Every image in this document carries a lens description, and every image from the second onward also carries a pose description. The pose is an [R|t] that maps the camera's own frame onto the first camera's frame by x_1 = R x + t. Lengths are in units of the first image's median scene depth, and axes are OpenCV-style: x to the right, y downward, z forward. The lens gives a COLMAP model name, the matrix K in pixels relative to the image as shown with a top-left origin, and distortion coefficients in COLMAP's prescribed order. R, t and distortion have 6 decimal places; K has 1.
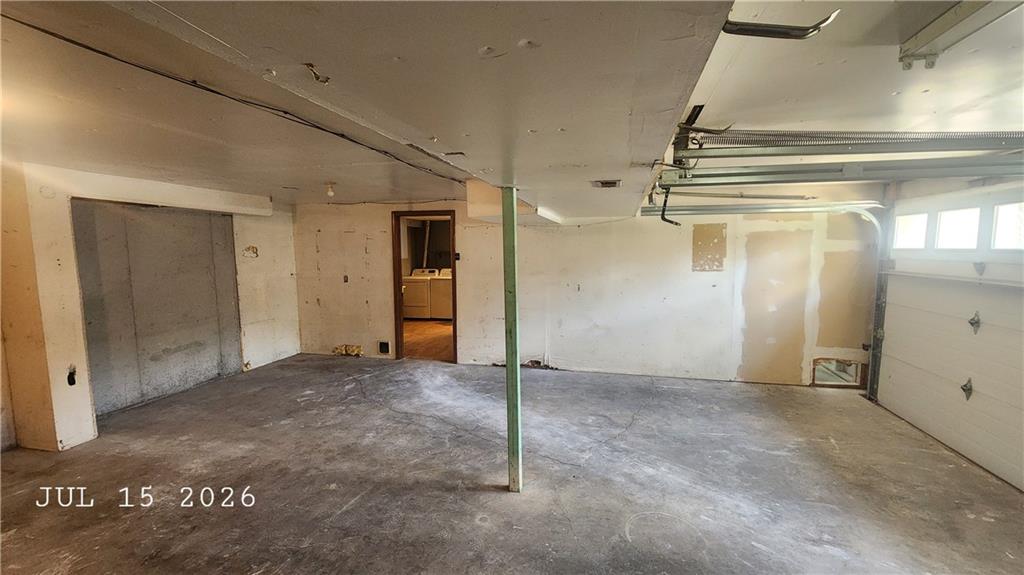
lens RADIAL K [[417.3, 0, 512.0], [0, 417.3, 287.5], [0, 0, 1]] dist [0.000557, -0.000061]
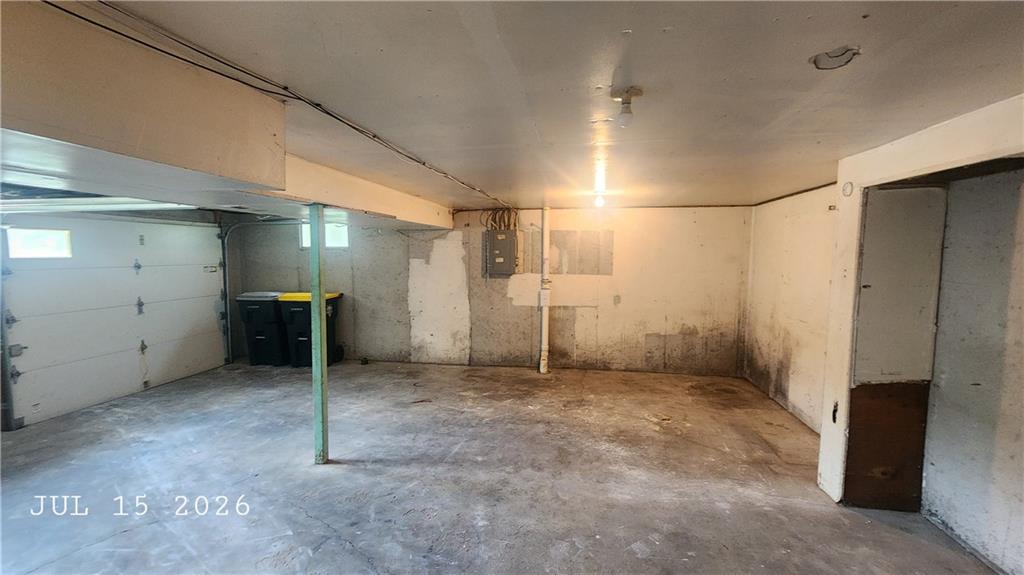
lens RADIAL K [[418.3, 0, 512.0], [0, 418.3, 287.5], [0, 0, 1]] dist [0.001380, 0.000099]
pose [[-0.997430, 0.008520, -0.071135, -0.406726], [-0.003919, 0.984928, 0.172923, -0.189675], [0.071536, 0.172758, -0.982363, 1.926209]]
